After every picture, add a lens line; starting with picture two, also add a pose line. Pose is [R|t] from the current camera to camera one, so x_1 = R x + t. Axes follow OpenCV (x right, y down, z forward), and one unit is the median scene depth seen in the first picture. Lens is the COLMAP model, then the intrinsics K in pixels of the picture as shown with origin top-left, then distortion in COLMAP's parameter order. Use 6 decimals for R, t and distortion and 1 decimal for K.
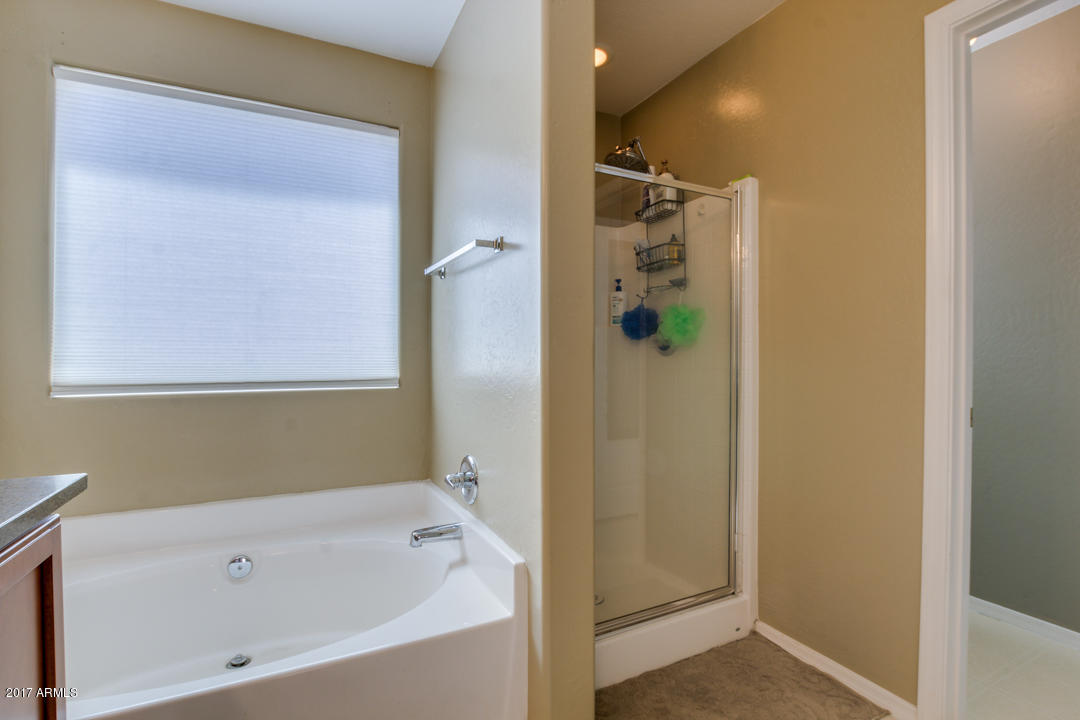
lens RADIAL K [[509.0, 0, 544.8], [0, 509.0, 358.0], [0, 0, 1]] dist [-0.003488, -0.000026]
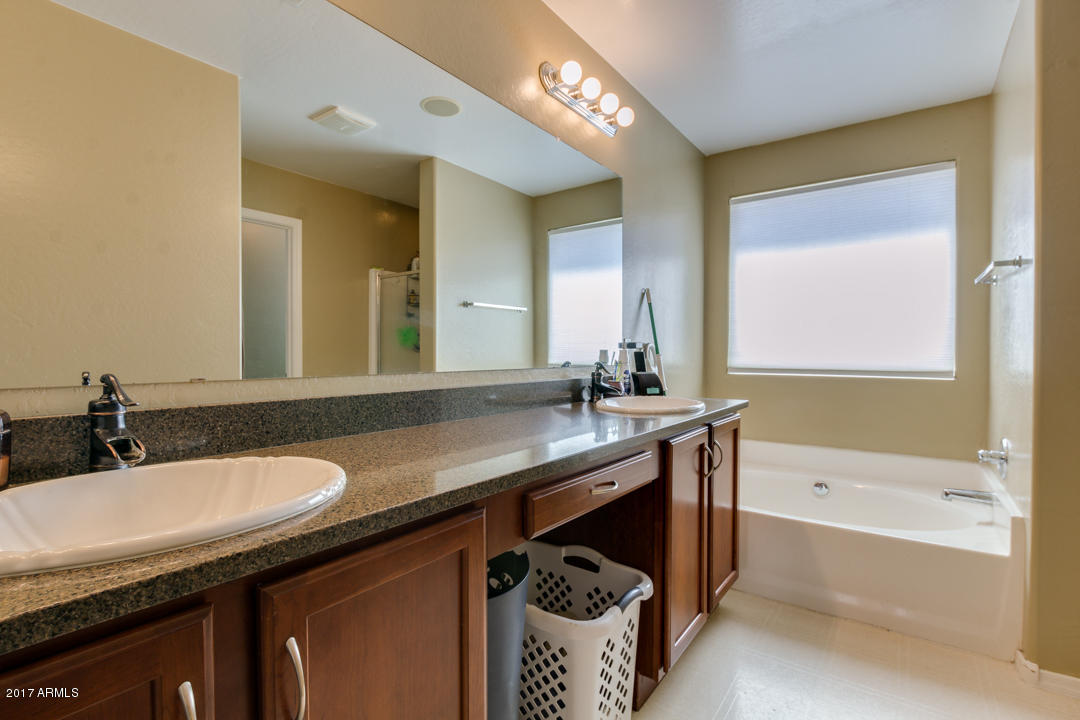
lens RADIAL K [[509.0, 0, 544.8], [0, 509.0, 358.0], [0, 0, 1]] dist [-0.003488, -0.000026]
pose [[0.462256, 0.012513, -0.886658, 0.401533], [-0.004772, 0.999921, 0.011623, -0.002017], [0.886734, -0.001142, 0.462279, -0.486431]]
